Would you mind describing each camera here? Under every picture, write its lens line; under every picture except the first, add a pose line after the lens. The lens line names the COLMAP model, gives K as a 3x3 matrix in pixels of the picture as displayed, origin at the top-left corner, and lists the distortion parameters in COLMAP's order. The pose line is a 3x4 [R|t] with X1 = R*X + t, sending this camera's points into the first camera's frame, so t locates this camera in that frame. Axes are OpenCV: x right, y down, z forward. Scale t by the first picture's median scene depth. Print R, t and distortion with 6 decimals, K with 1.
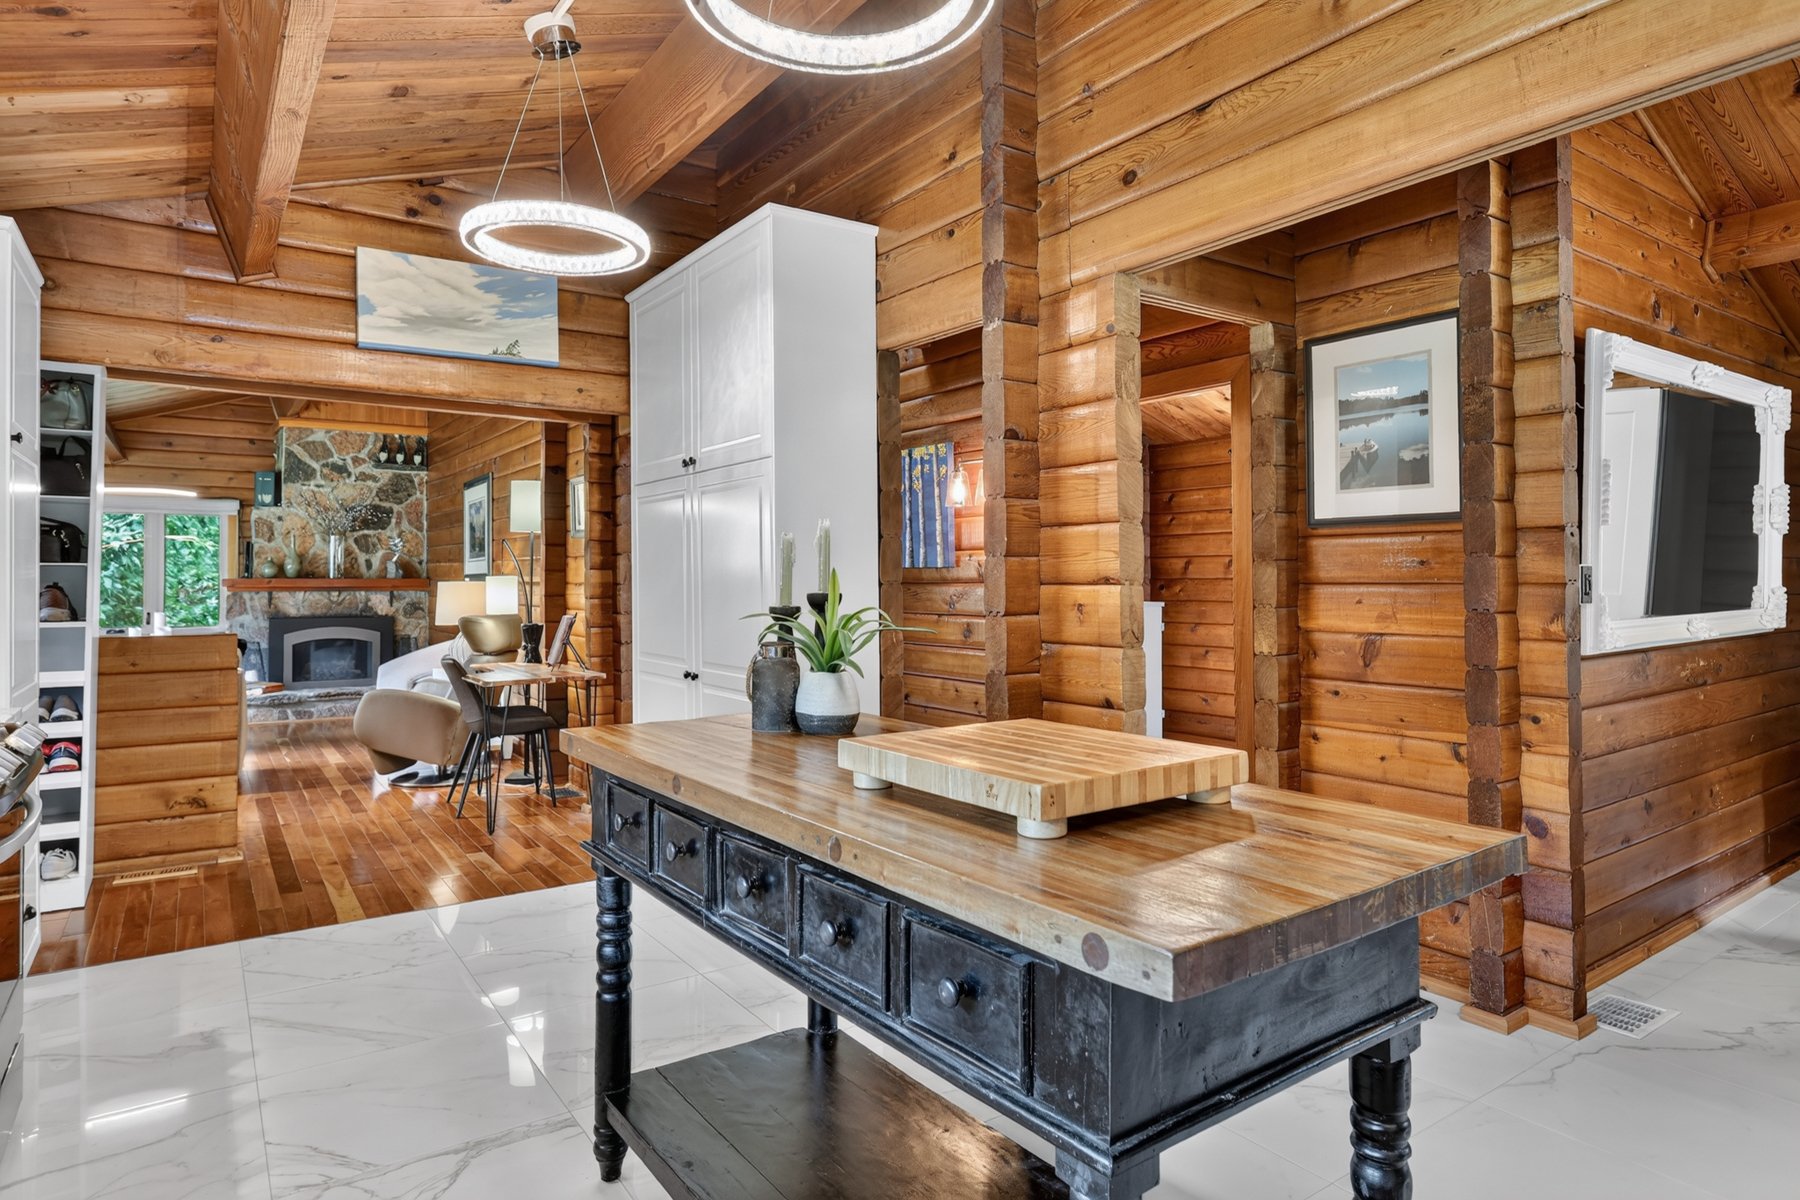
lens RADIAL K [[1016.8, 0, 892.5], [0, 1016.8, 566.0], [0, 0, 1]] dist [-0.000332, -0.000222]
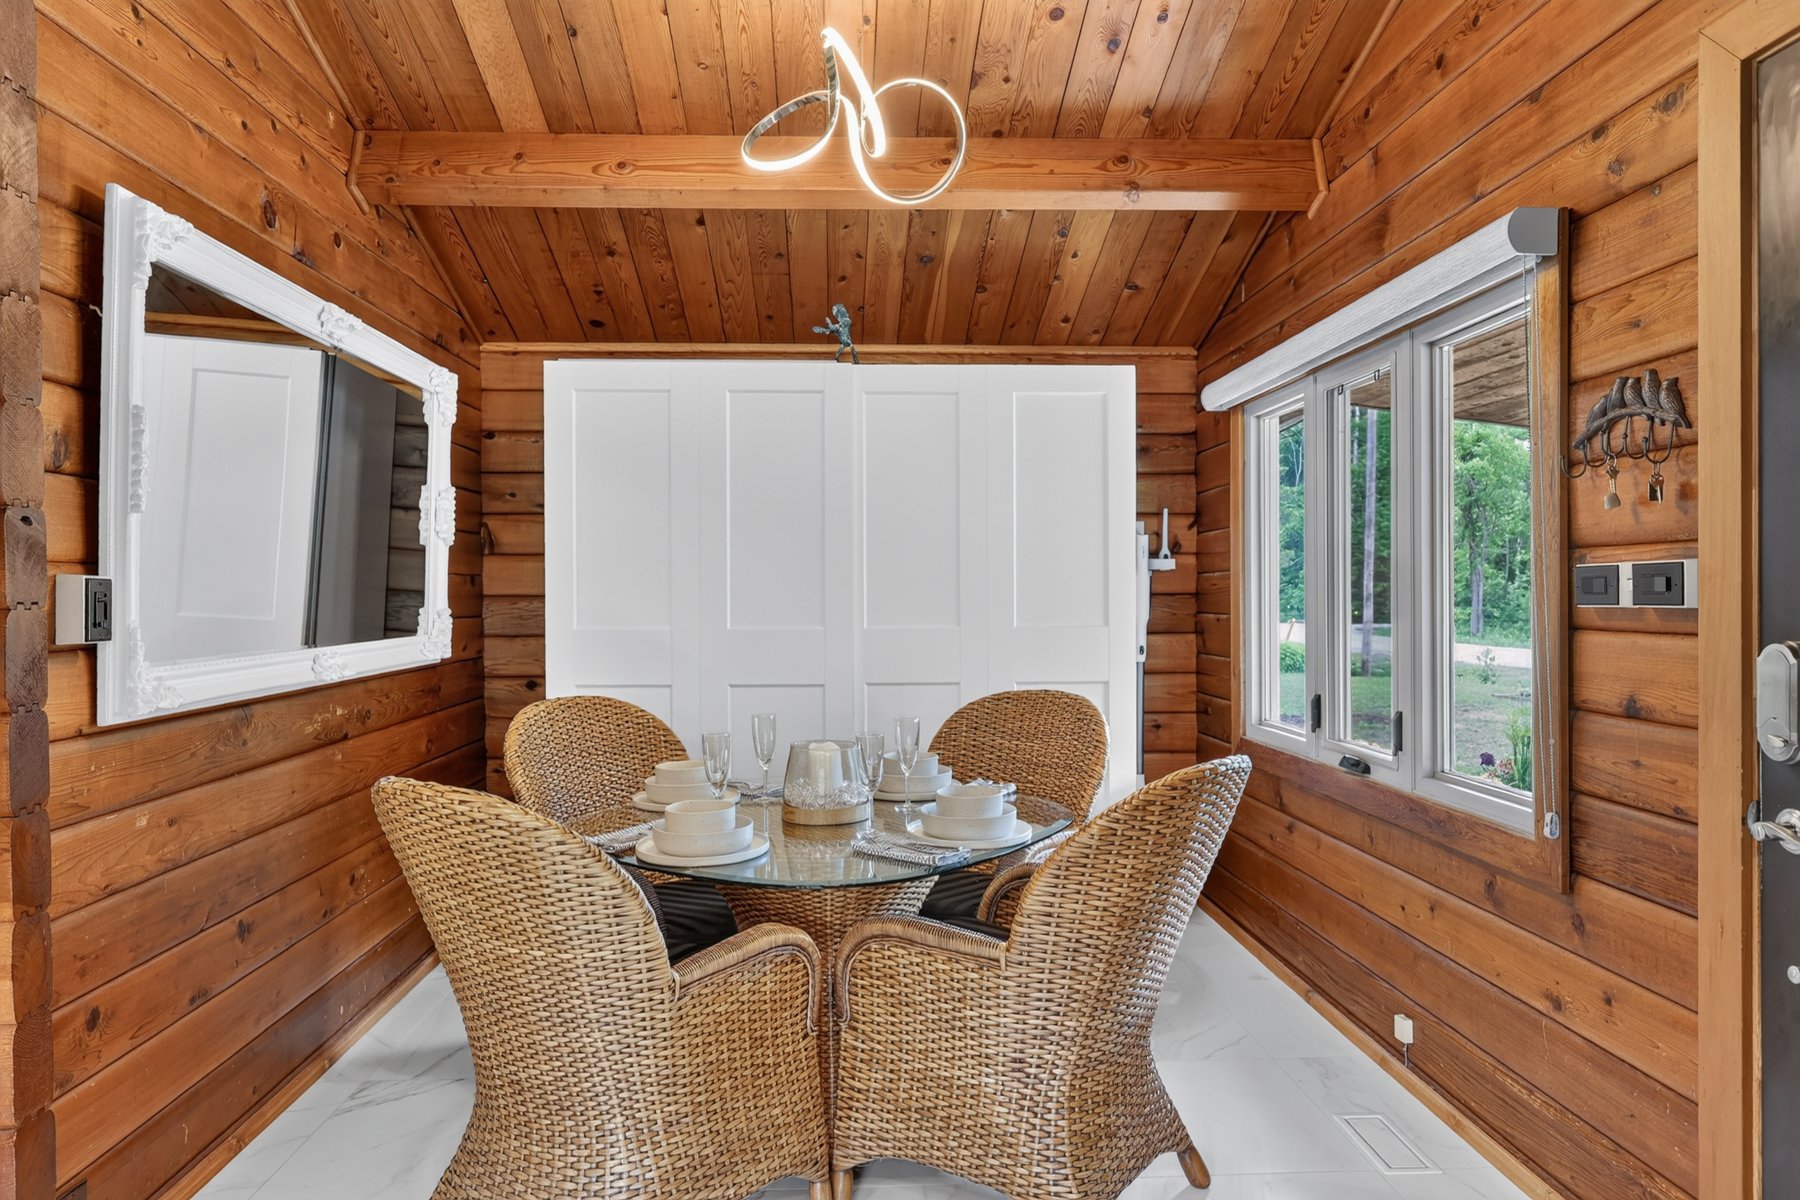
lens RADIAL K [[1016.8, 0, 897.6], [0, 1016.8, 593.0], [0, 0, 1]] dist [-0.000332, -0.000222]
pose [[0.529306, 0.005151, 0.848415, 0.379289], [-0.012512, 0.999920, 0.001735, 0.001398], [-0.848338, -0.011534, 0.529329, 0.253956]]
